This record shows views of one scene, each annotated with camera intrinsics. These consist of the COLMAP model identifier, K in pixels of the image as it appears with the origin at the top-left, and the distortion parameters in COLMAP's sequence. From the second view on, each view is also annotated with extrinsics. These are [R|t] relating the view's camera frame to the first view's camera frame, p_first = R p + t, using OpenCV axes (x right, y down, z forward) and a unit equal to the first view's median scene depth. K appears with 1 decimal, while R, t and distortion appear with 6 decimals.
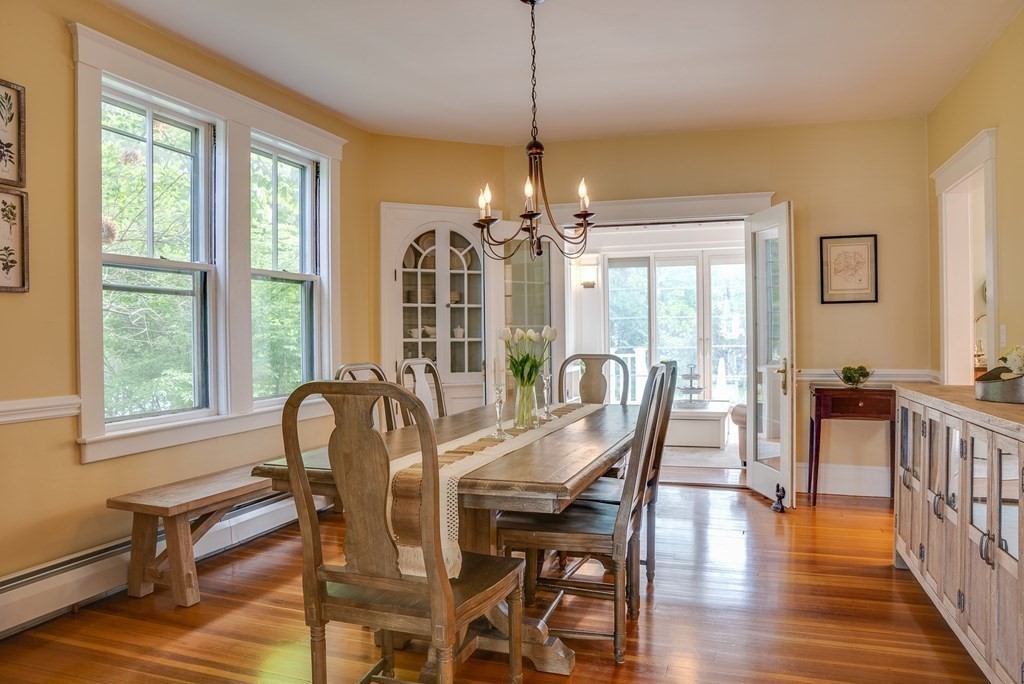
lens RADIAL K [[720.8, 0, 509.8], [0, 720.8, 346.7], [0, 0, 1]] dist [-0.127077, 0.098782]
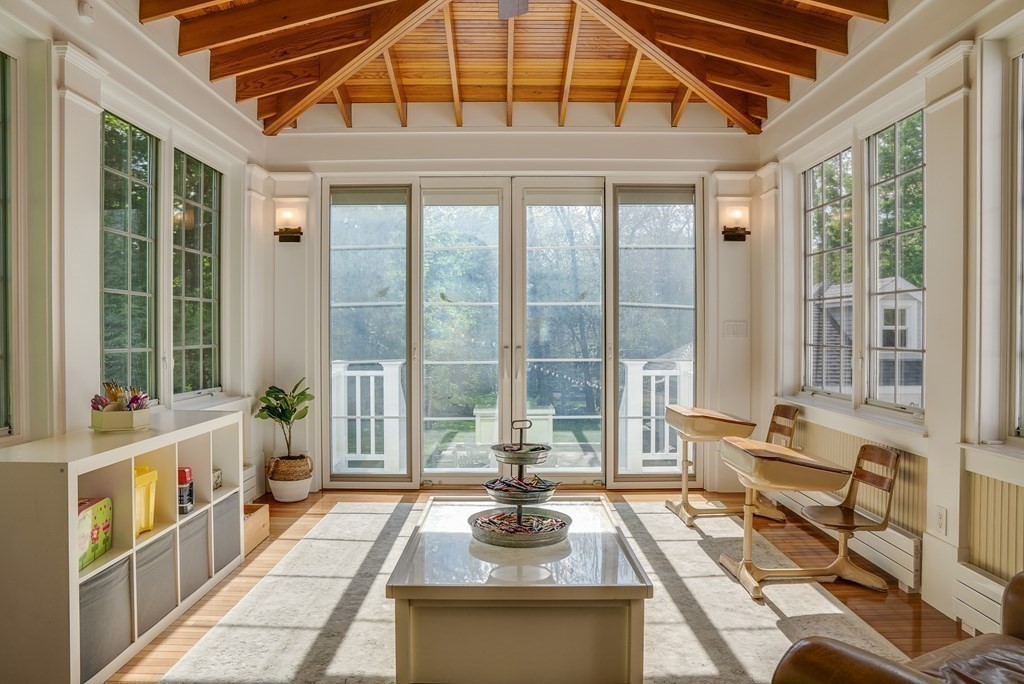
lens RADIAL K [[720.8, 0, 509.8], [0, 720.8, 346.7], [0, 0, 1]] dist [-0.127077, 0.098782]
pose [[0.944127, 0.008099, 0.329482, 0.172441], [-0.006044, 0.999955, -0.007259, -0.011302], [-0.329526, 0.004862, 0.944134, 0.903842]]
